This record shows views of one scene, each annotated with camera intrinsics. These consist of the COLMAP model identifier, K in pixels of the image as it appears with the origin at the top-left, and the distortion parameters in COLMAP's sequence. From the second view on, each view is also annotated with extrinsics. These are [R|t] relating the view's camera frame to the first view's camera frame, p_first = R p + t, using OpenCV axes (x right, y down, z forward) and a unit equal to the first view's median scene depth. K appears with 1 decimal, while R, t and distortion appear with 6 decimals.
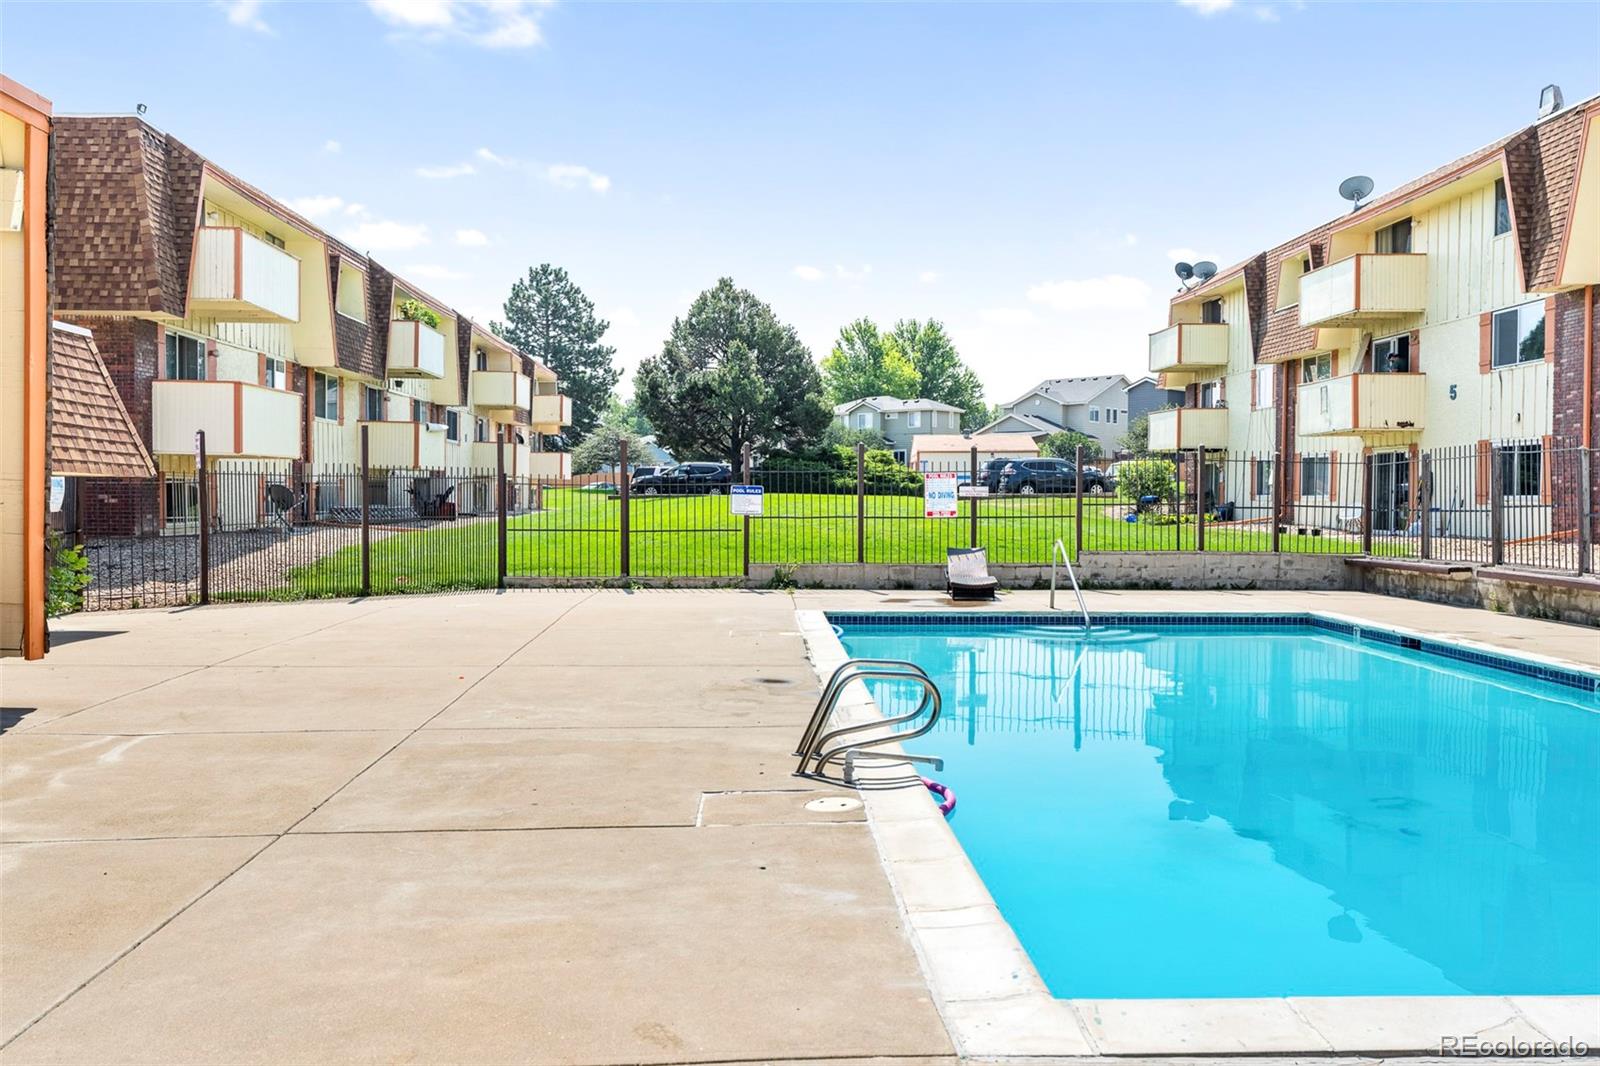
lens RADIAL K [[1336.0, 0, 799.6], [0, 1336.0, 525.4], [0, 0, 1]] dist [0.013451, 0.012077]
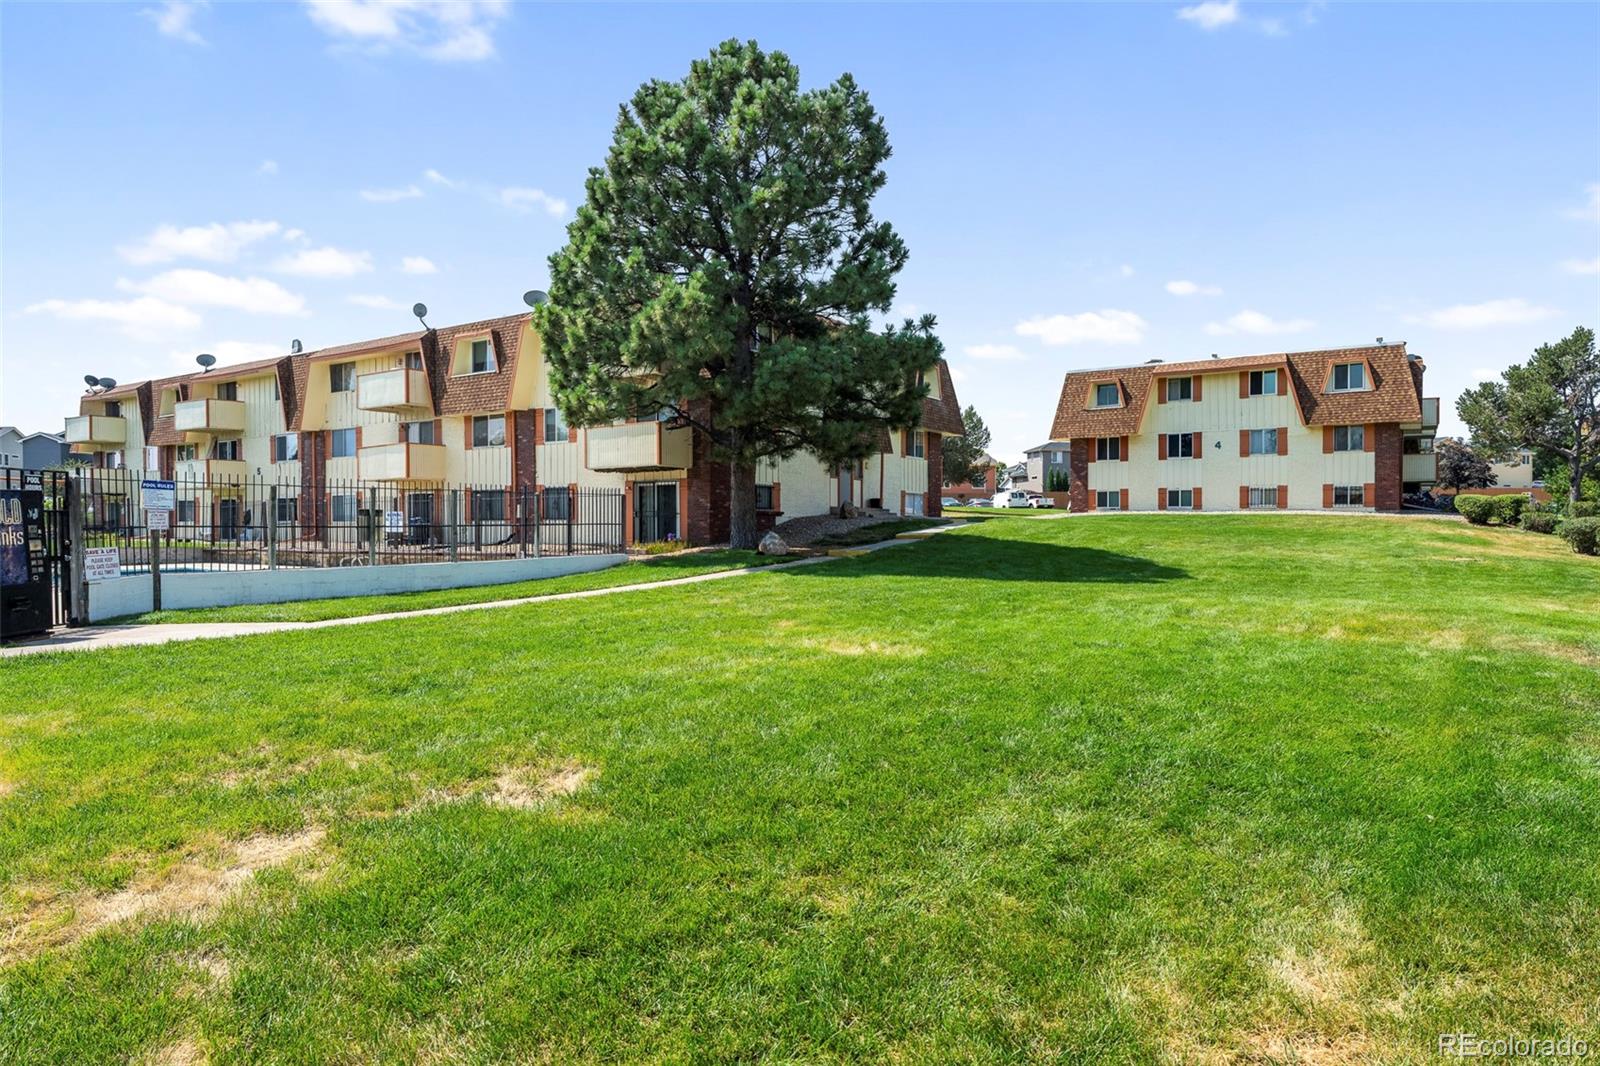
lens RADIAL K [[933.9, 0, 799.9], [0, 933.9, 527.9], [0, 0, 1]] dist [-0.015401, 0.009907]
pose [[0.579867, -0.014087, 0.814589, -0.182035], [0.025853, 0.999665, -0.001116, 0.010709], [-0.814301, 0.021706, 0.580037, -0.466083]]
